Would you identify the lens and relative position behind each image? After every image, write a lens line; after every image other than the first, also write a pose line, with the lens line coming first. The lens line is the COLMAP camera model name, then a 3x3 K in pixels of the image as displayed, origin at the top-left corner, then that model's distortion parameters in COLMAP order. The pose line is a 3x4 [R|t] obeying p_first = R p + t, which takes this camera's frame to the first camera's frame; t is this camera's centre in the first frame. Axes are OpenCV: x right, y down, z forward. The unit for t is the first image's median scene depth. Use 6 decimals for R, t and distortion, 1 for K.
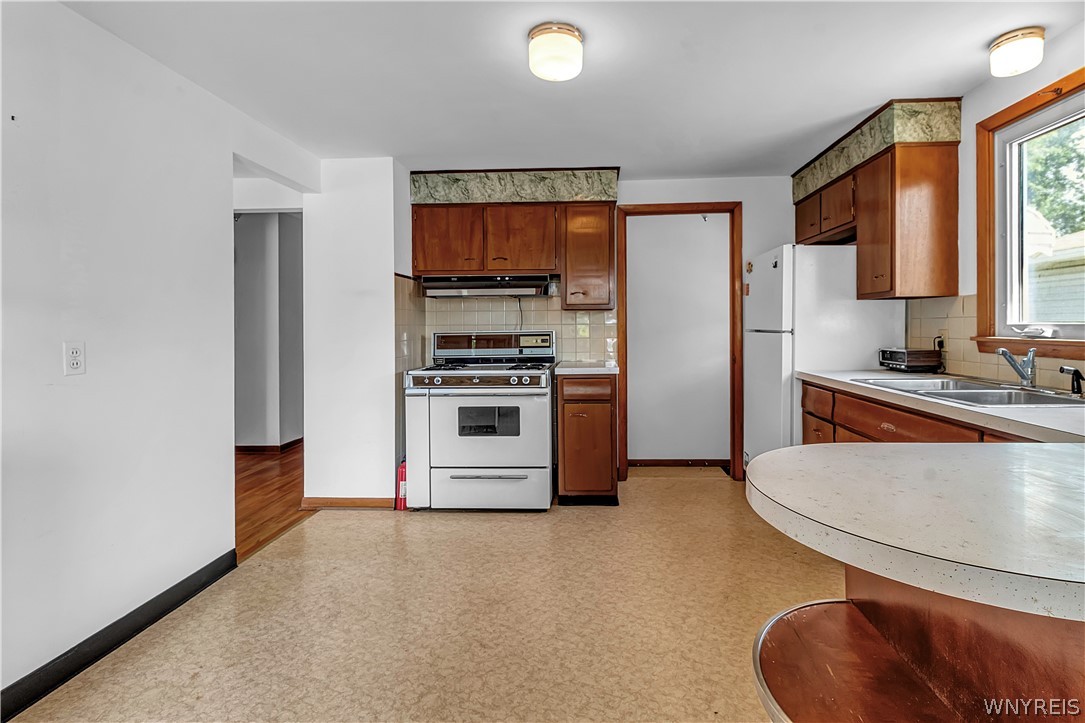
lens RADIAL K [[548.9, 0, 572.5], [0, 548.9, 316.0], [0, 0, 1]] dist [0.062473, 0.000285]
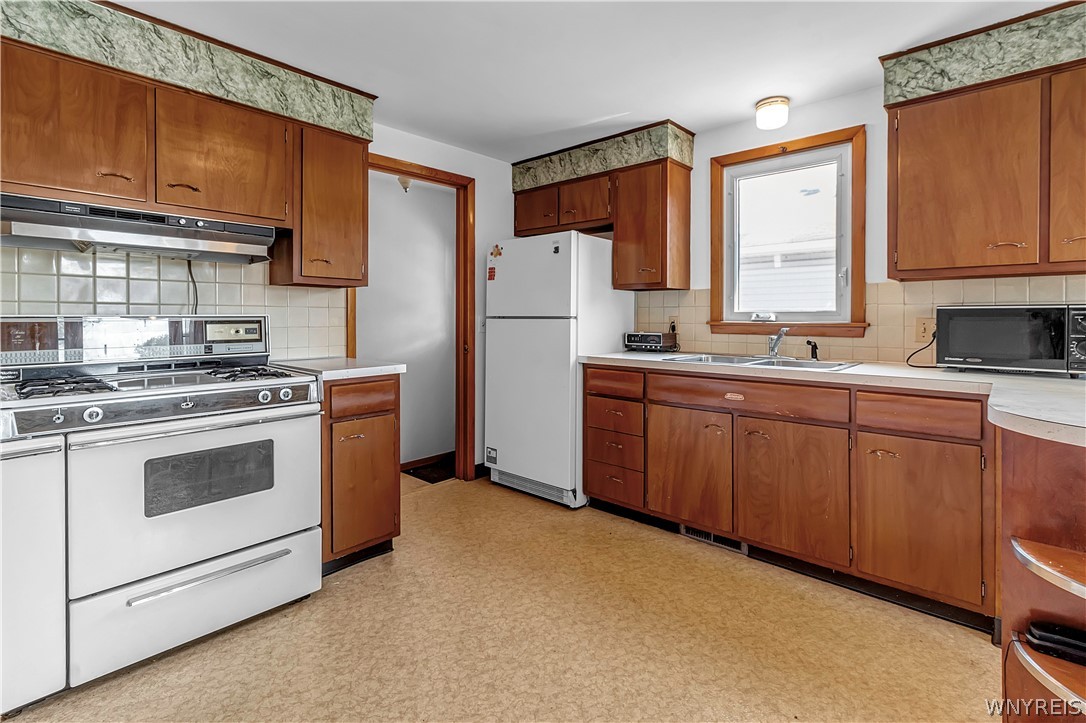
lens RADIAL K [[515.5, 0, 547.5], [0, 515.5, 320.0], [0, 0, 1]] dist [-0.000850, 0.000869]
pose [[0.634300, 0.004883, 0.773071, -0.341240], [-0.020724, 0.999728, 0.010690, 0.022033], [-0.772809, -0.022802, 0.634229, 0.413709]]
